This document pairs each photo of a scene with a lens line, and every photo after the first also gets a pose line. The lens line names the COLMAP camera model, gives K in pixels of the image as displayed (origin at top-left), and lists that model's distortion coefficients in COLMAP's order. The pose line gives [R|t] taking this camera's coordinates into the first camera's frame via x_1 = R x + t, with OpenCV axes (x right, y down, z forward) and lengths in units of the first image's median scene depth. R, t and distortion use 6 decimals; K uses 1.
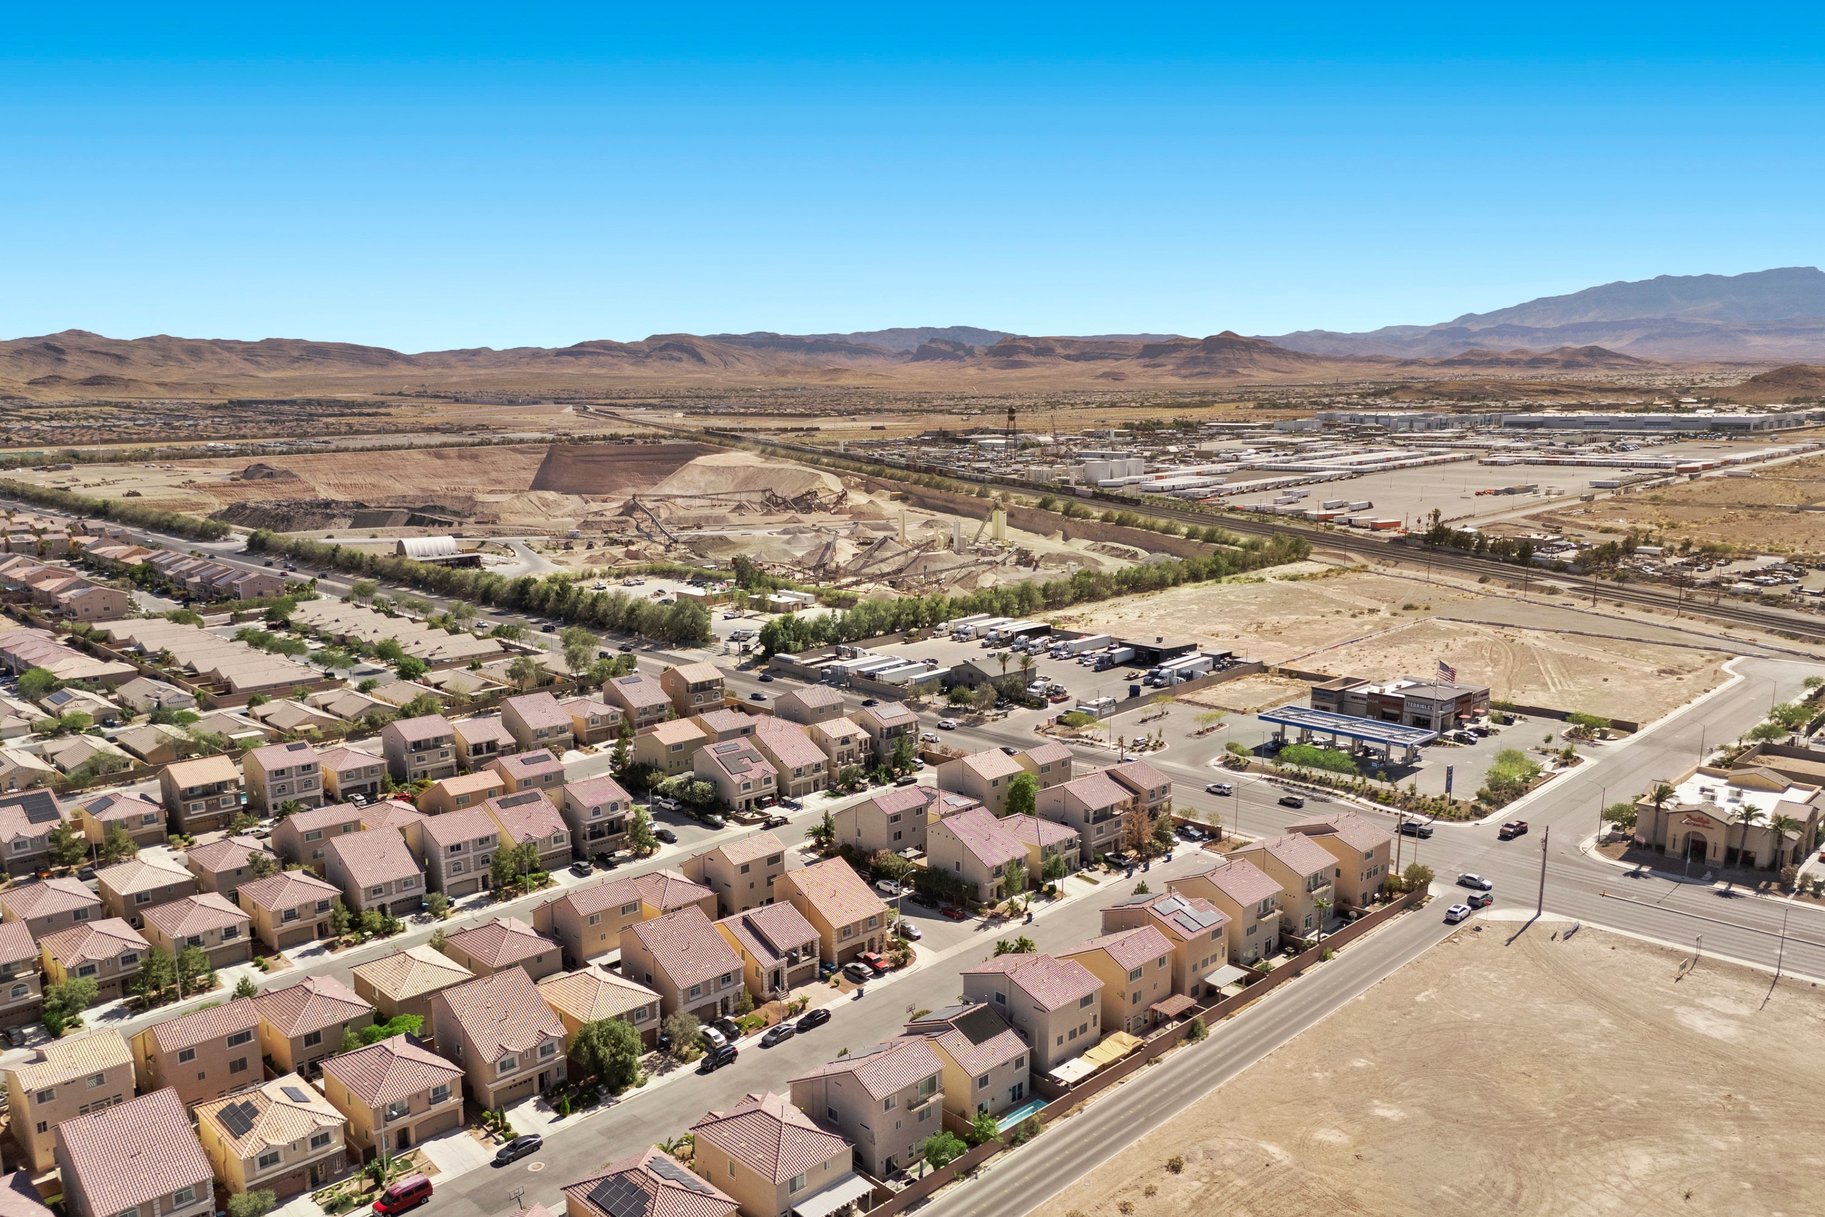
lens RADIAL K [[1374.7, 0, 913.1], [0, 1374.7, 575.7], [0, 0, 1]] dist [0.089688, -0.106946]
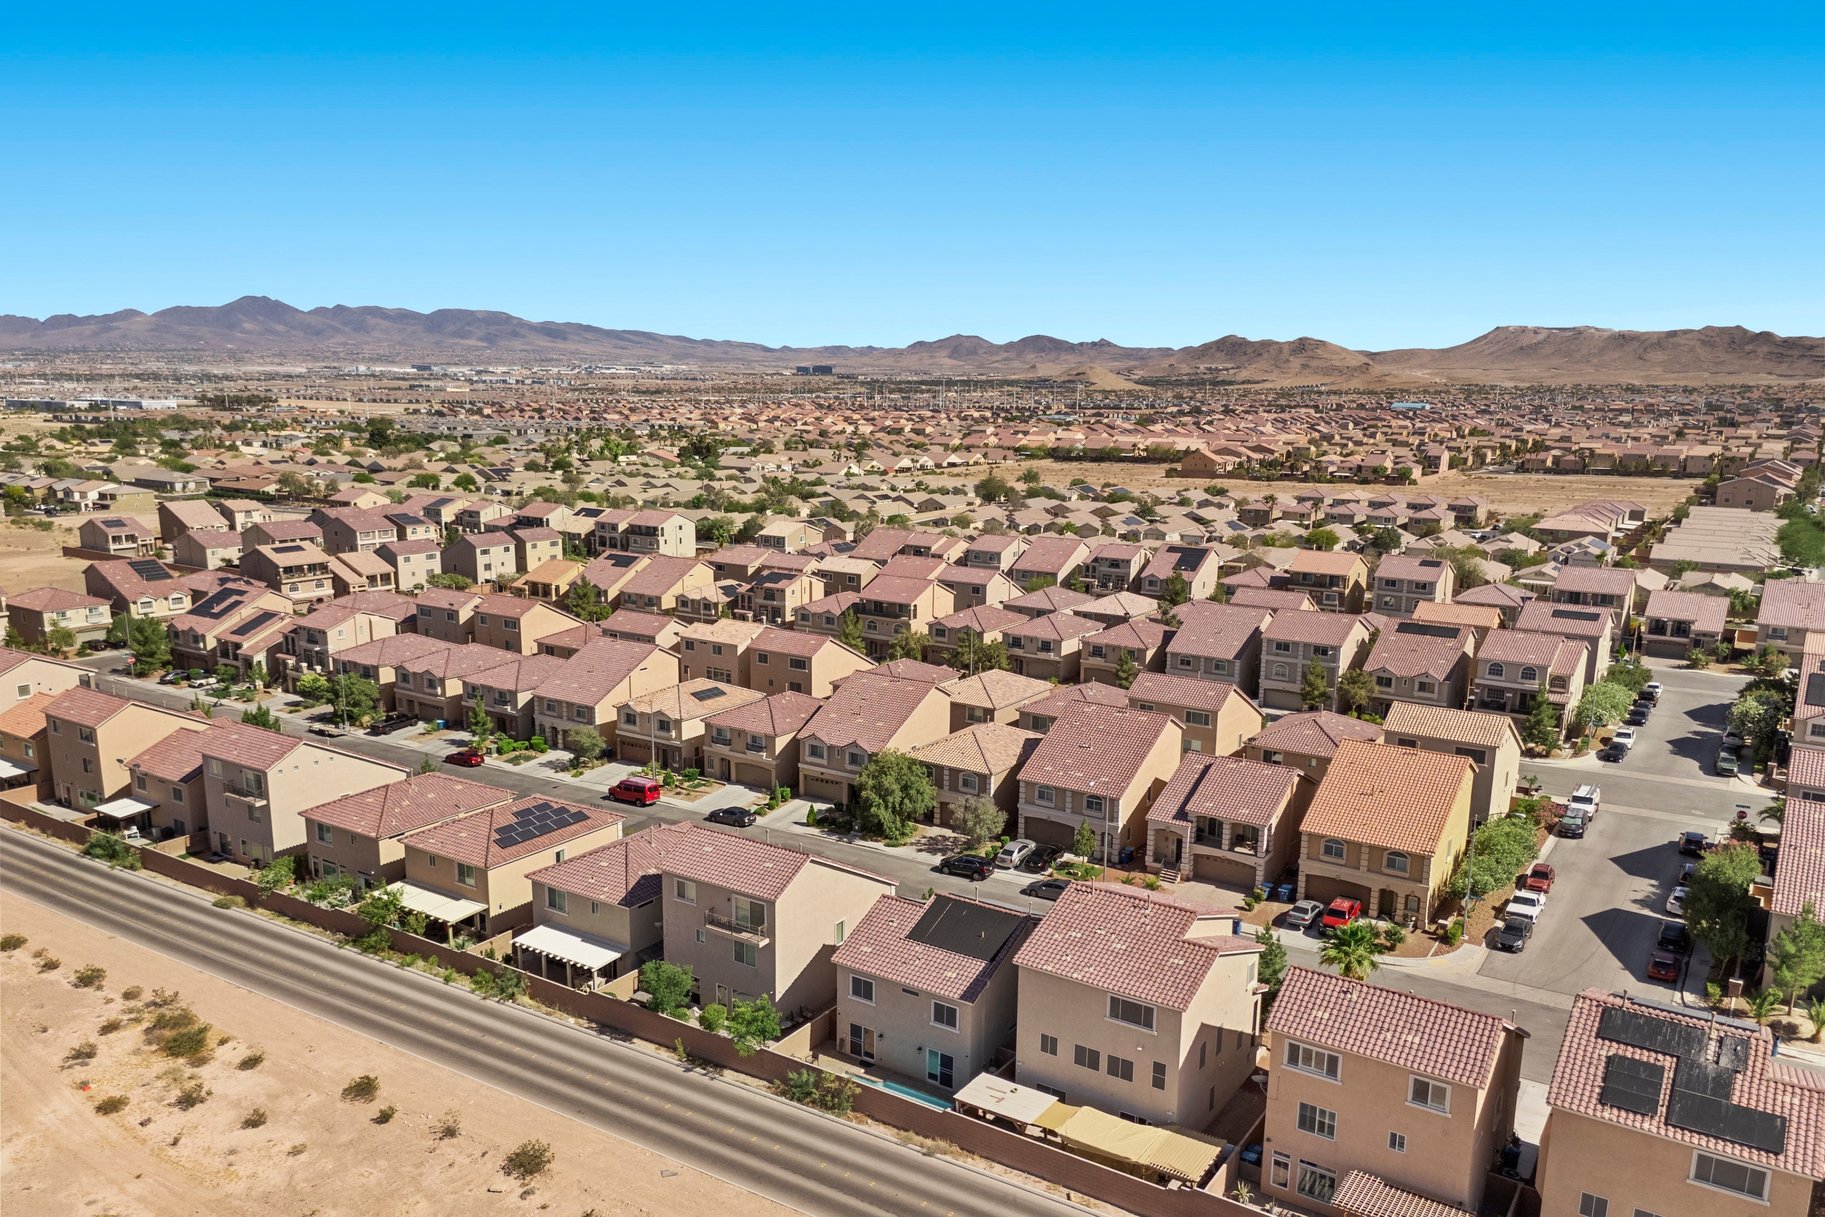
lens RADIAL K [[1374.7, 0, 913.1], [0, 1374.7, 575.7], [0, 0, 1]] dist [0.089688, -0.106946]
pose [[0.216975, 0.159102, -0.963124, 0.054578], [-0.153348, 0.979934, 0.127333, 0.011786], [0.964057, 0.120065, 0.237019, 0.082972]]
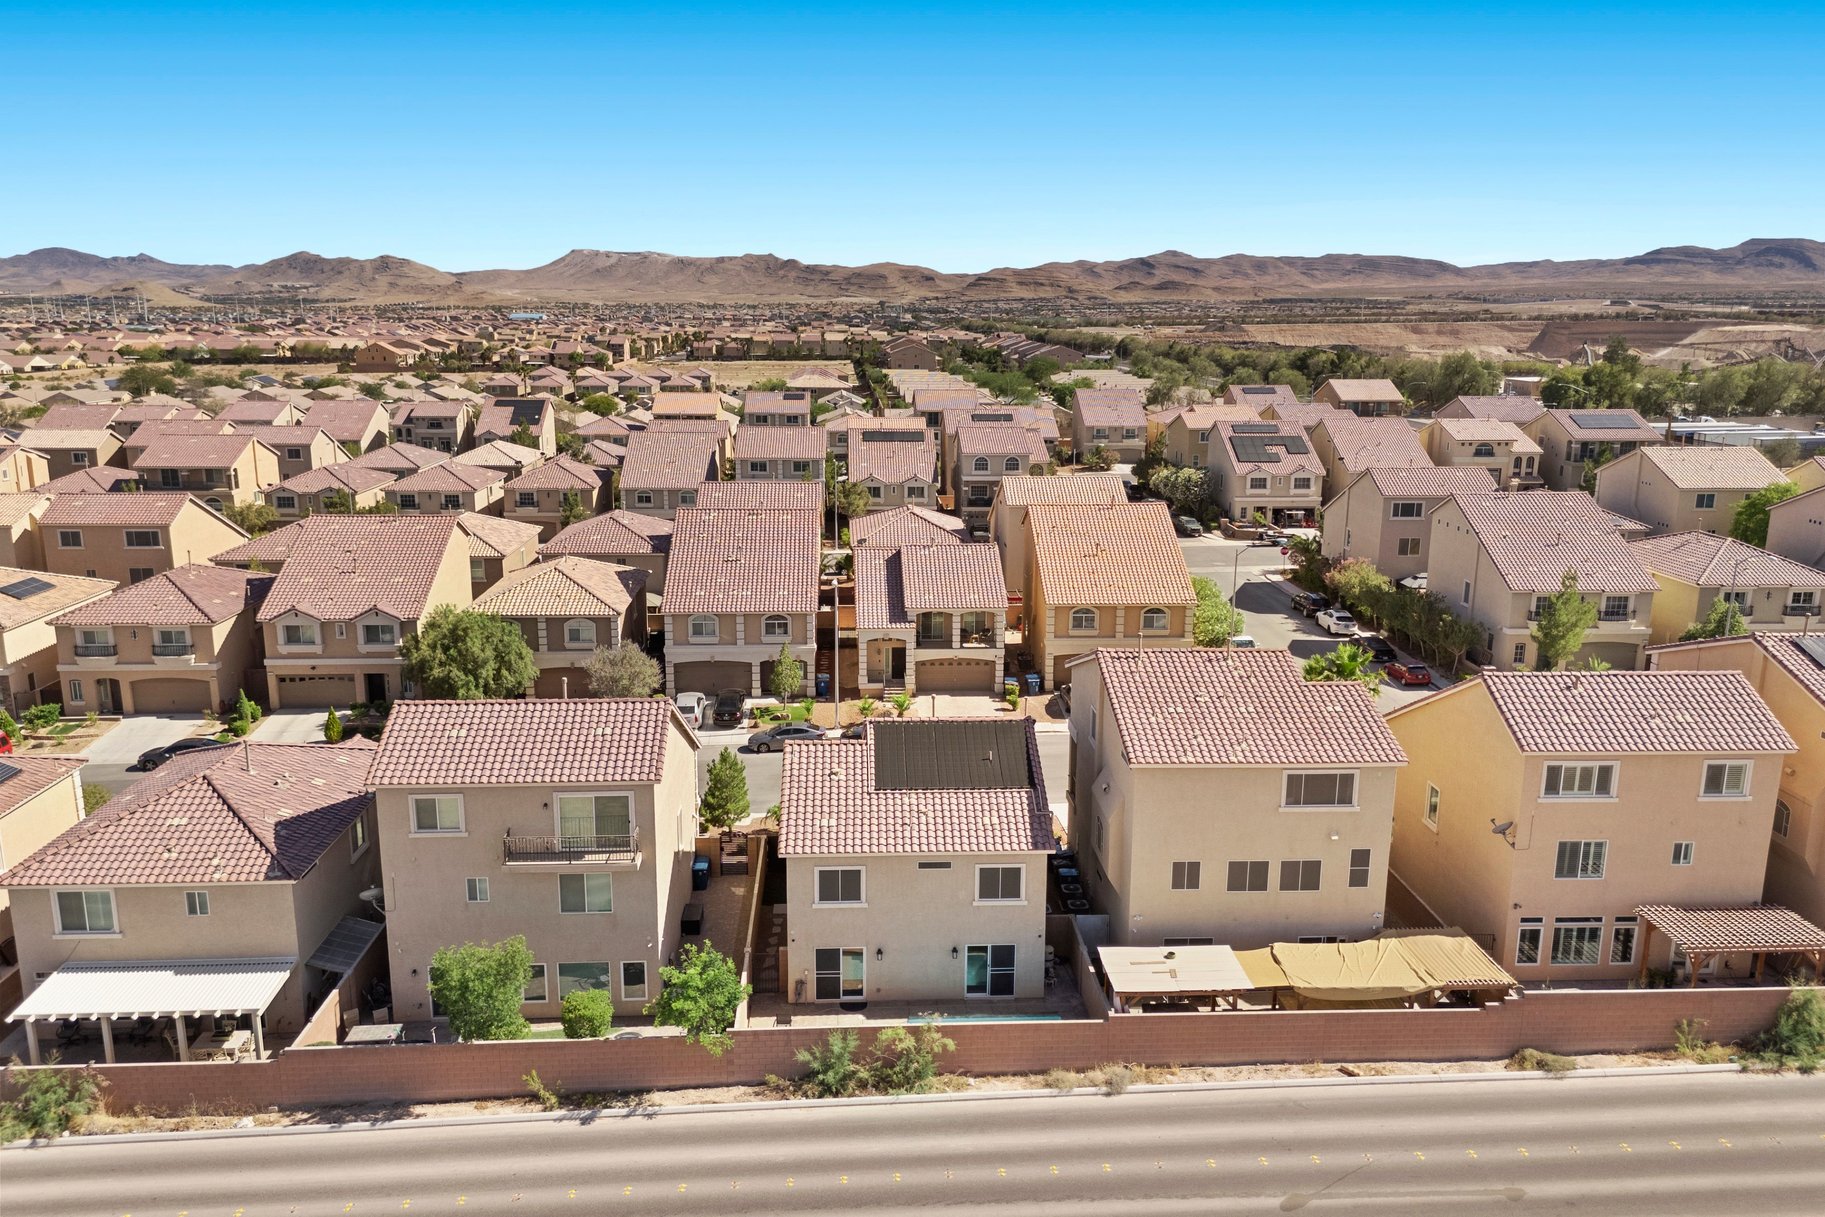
lens RADIAL K [[1374.7, 0, 913.1], [0, 1374.7, 575.7], [0, 0, 1]] dist [0.089688, -0.106946]
pose [[0.754085, 0.140750, -0.641518, 0.025237], [-0.104989, 0.990039, 0.093805, 0.024566], [0.648331, -0.003385, 0.761351, 0.072369]]
